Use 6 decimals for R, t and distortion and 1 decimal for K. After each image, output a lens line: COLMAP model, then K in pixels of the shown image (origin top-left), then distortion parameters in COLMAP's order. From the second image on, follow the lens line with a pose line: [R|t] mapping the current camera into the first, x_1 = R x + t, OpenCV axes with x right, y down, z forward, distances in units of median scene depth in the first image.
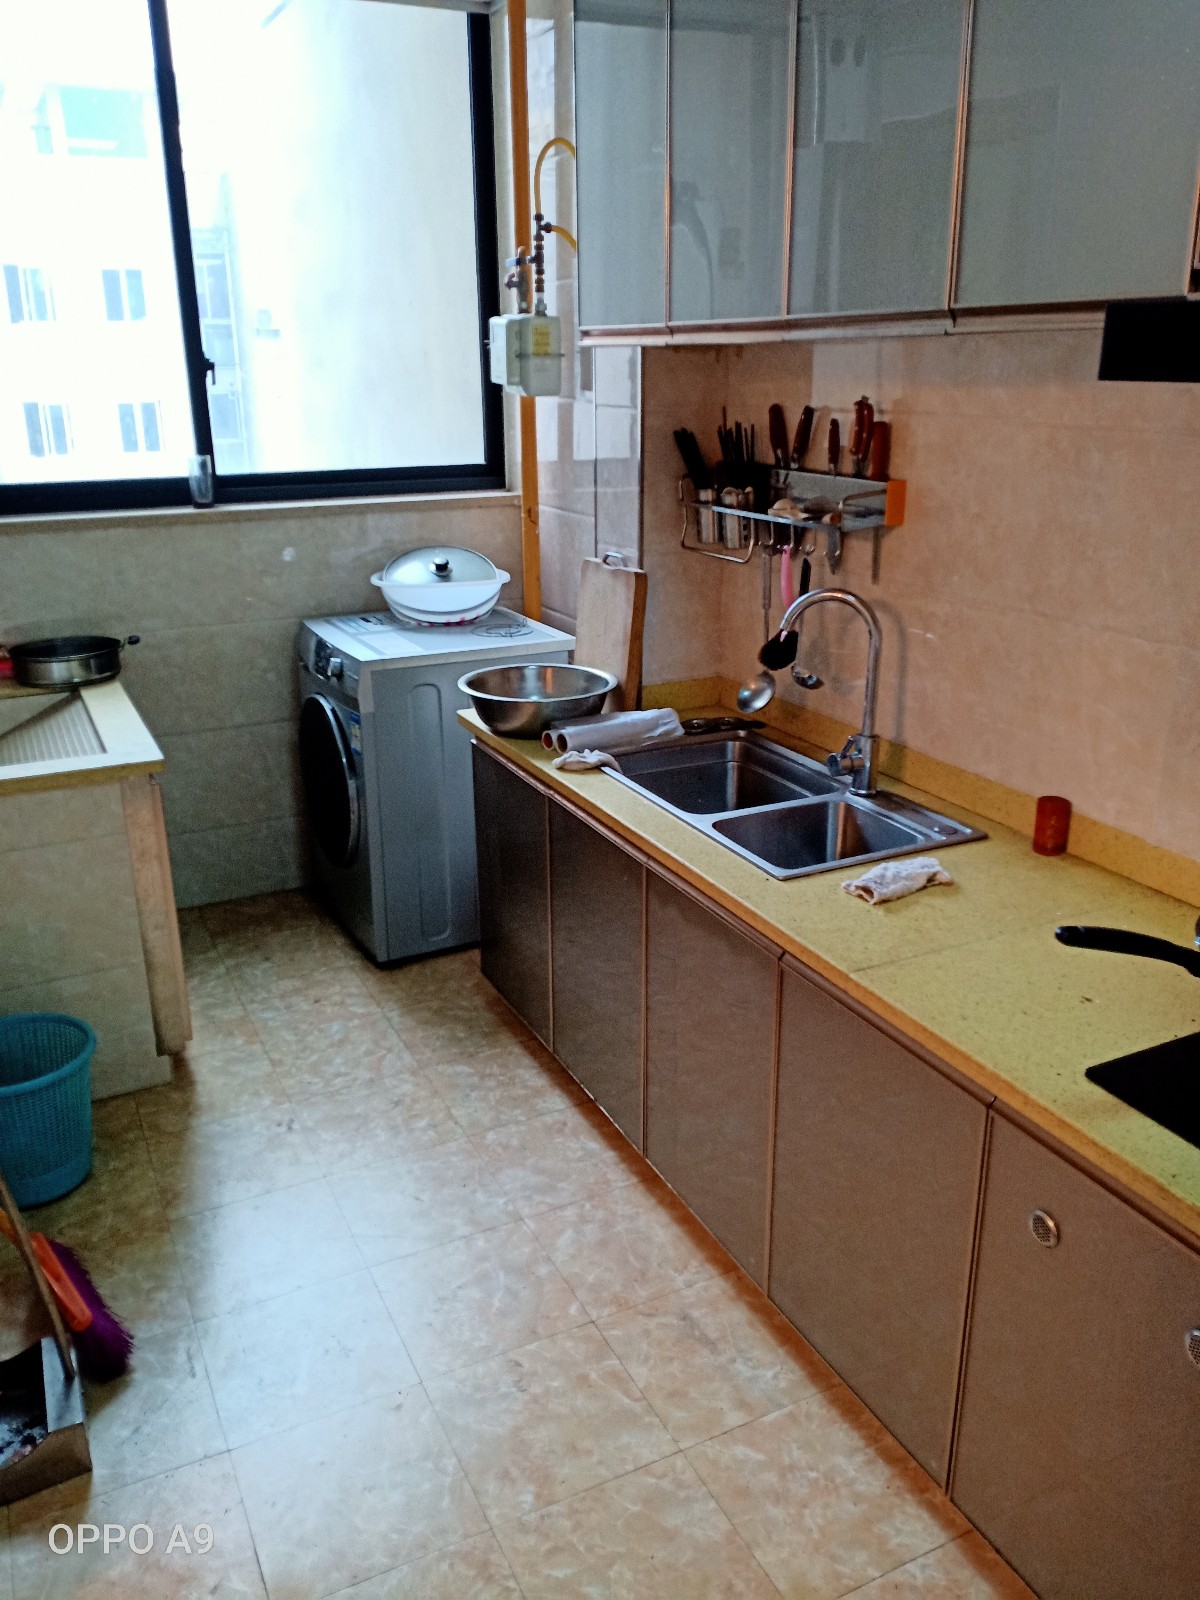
lens RADIAL K [[1298.5, 0, 621.0], [0, 1298.5, 826.0], [0, 0, 1]] dist [0.104194, -0.179295]
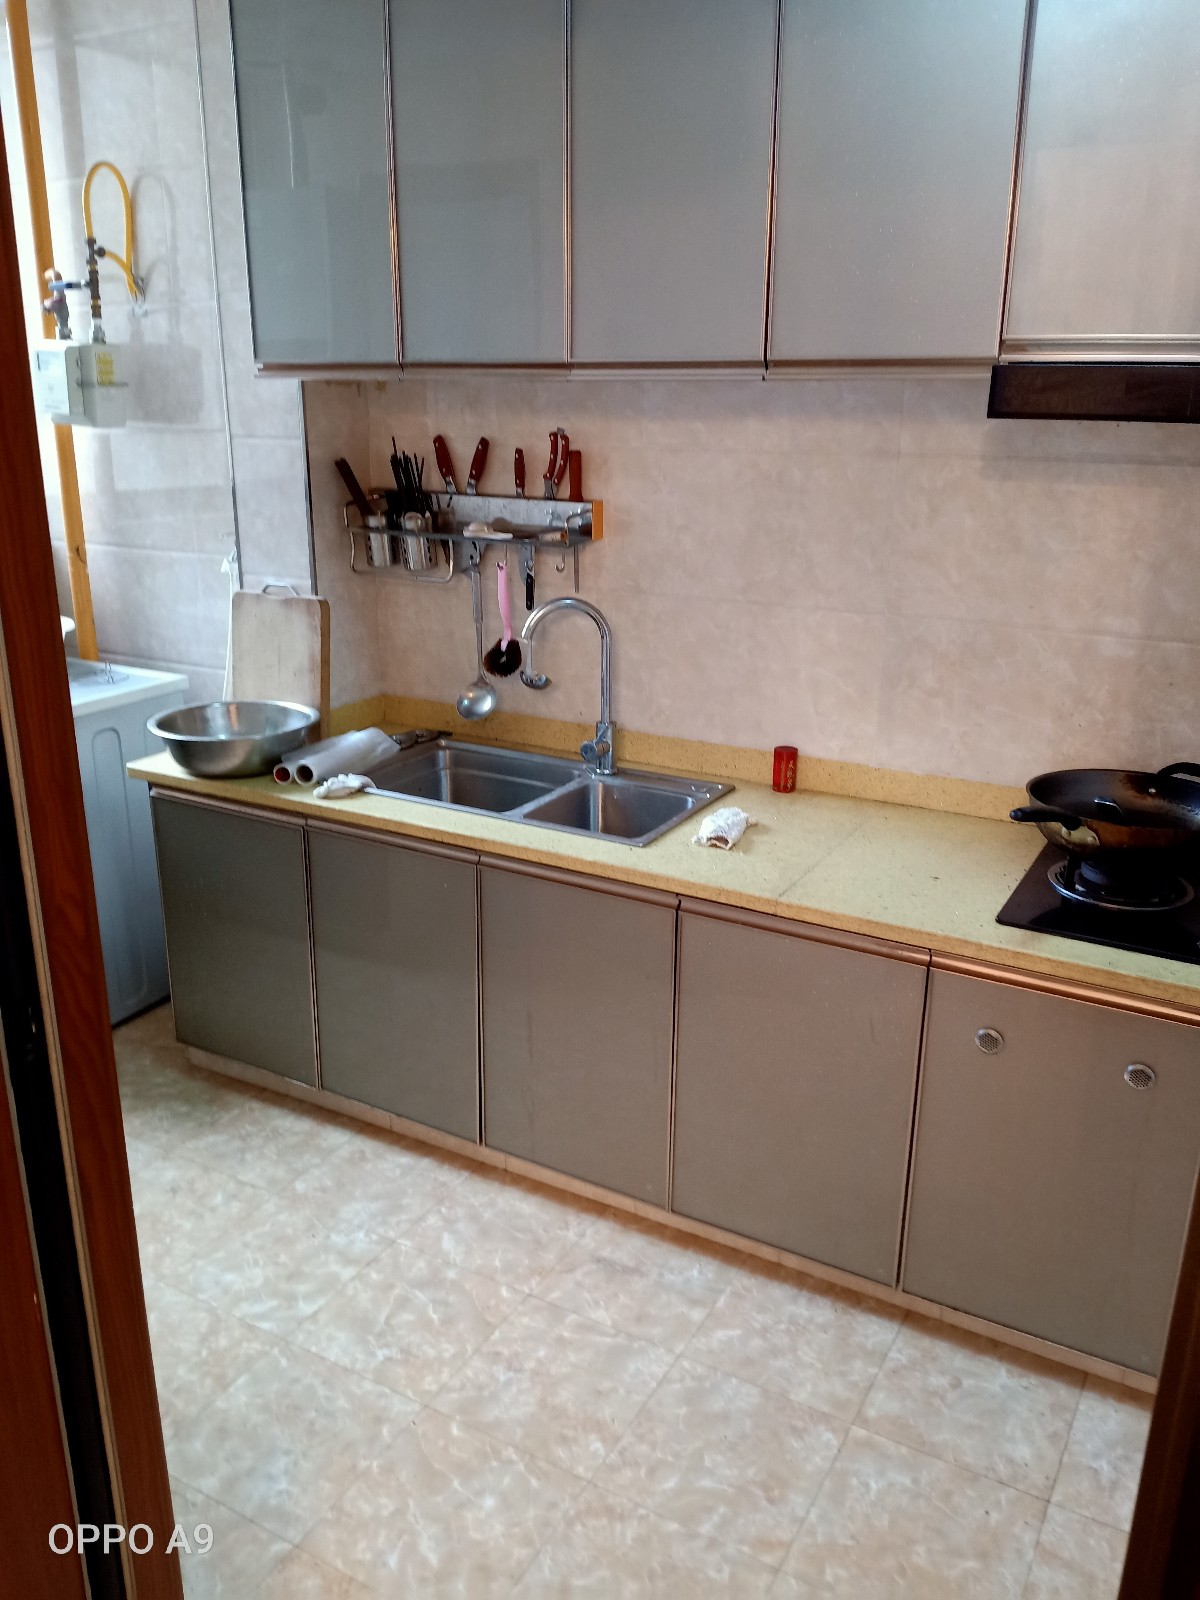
lens RADIAL K [[1298.5, 0, 621.0], [0, 1298.5, 826.0], [0, 0, 1]] dist [0.104194, -0.179295]
pose [[0.820921, -0.172850, 0.544253, -0.432388], [0.183108, 0.982440, 0.035824, -0.017917], [-0.540888, 0.070249, 0.838156, 0.039806]]
